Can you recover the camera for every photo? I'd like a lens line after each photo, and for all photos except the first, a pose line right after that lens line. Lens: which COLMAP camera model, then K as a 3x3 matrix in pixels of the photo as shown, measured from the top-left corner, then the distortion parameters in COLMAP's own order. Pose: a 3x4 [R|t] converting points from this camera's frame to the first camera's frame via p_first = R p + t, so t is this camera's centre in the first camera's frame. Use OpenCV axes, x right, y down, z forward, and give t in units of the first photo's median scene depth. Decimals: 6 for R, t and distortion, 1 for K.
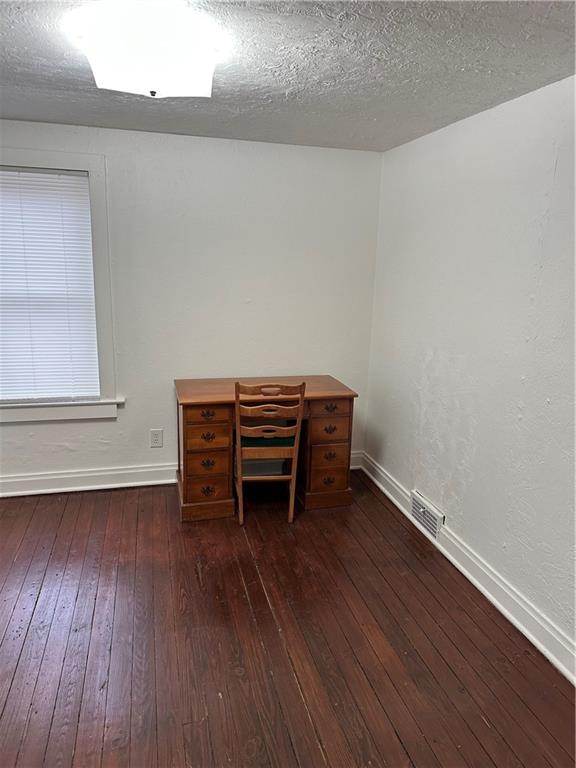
lens RADIAL K [[543.1, 0, 285.9], [0, 543.1, 384.3], [0, 0, 1]] dist [0.127417, -0.145960]
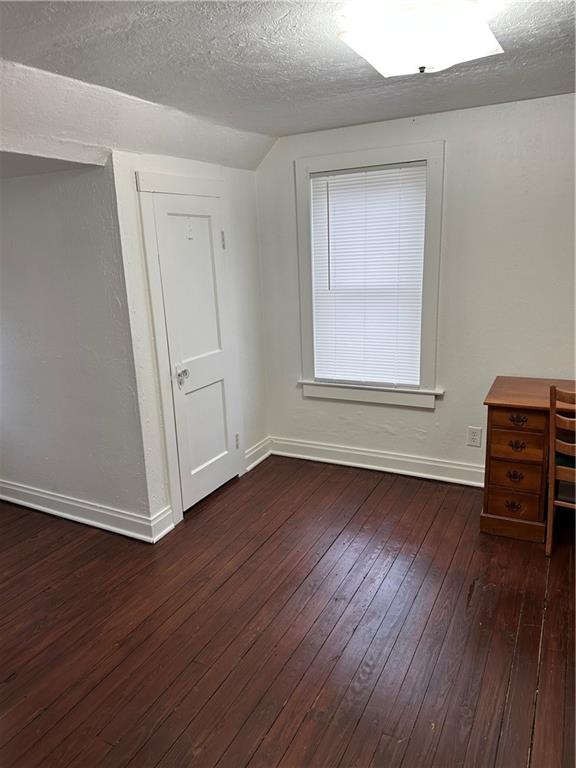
lens RADIAL K [[543.1, 0, 285.9], [0, 543.1, 384.3], [0, 0, 1]] dist [0.127417, -0.145960]
pose [[0.745851, 0.106238, -0.657586, 0.152147], [-0.091408, 0.994184, 0.056942, -0.016814], [0.659811, 0.017639, 0.751225, 0.090047]]
